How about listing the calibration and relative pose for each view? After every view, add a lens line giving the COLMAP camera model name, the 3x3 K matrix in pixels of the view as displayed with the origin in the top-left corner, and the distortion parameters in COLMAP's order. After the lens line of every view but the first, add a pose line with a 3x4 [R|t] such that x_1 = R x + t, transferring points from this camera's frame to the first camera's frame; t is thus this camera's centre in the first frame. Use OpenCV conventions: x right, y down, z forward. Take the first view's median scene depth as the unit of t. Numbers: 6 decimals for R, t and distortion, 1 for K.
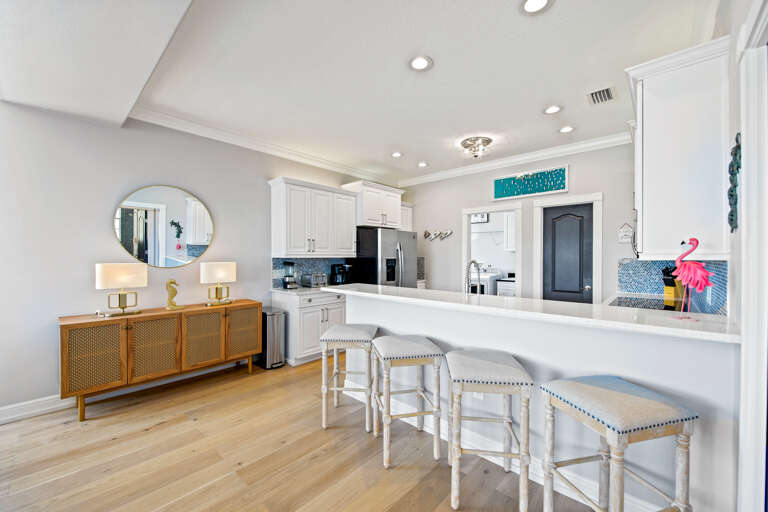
lens RADIAL K [[306.4, 0, 386.4], [0, 306.4, 260.5], [0, 0, 1]] dist [-0.002329, -0.001749]
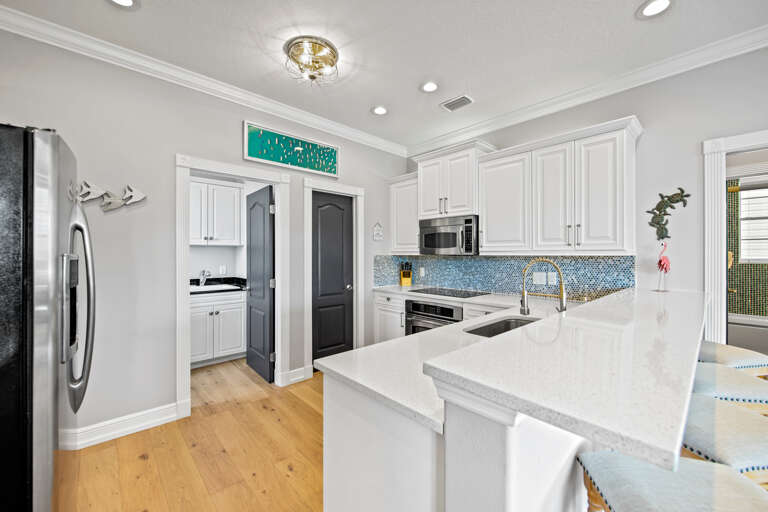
lens RADIAL K [[306.4, 0, 391.8], [0, 306.4, 250.6], [0, 0, 1]] dist [-0.002329, -0.001749]
pose [[0.064237, 0.009276, 0.997892, -0.242940], [0.012249, 0.999874, -0.010083, -0.009765], [-0.997860, 0.012871, 0.064115, 0.750511]]
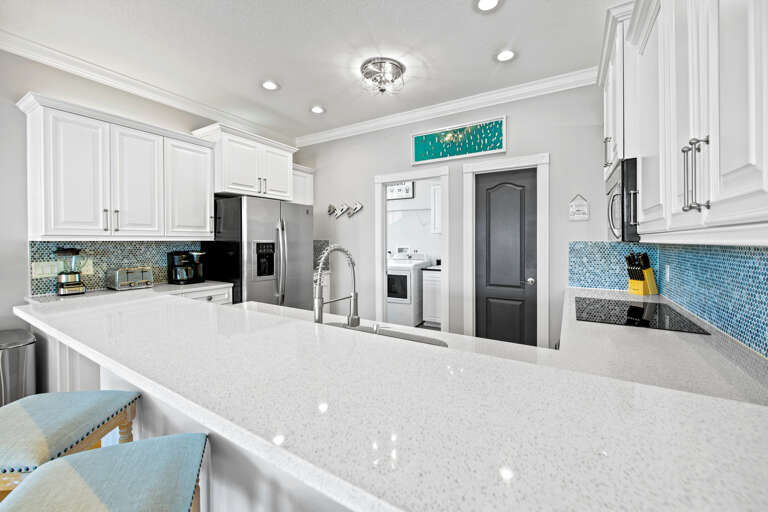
lens RADIAL K [[306.4, 0, 388.6], [0, 306.4, 243.6], [0, 0, 1]] dist [-0.002329, -0.001749]
pose [[0.980759, -0.002116, 0.195213, 0.158037], [0.002671, 0.999993, -0.002577, -0.001152], [-0.195206, 0.003048, 0.980757, 0.307144]]
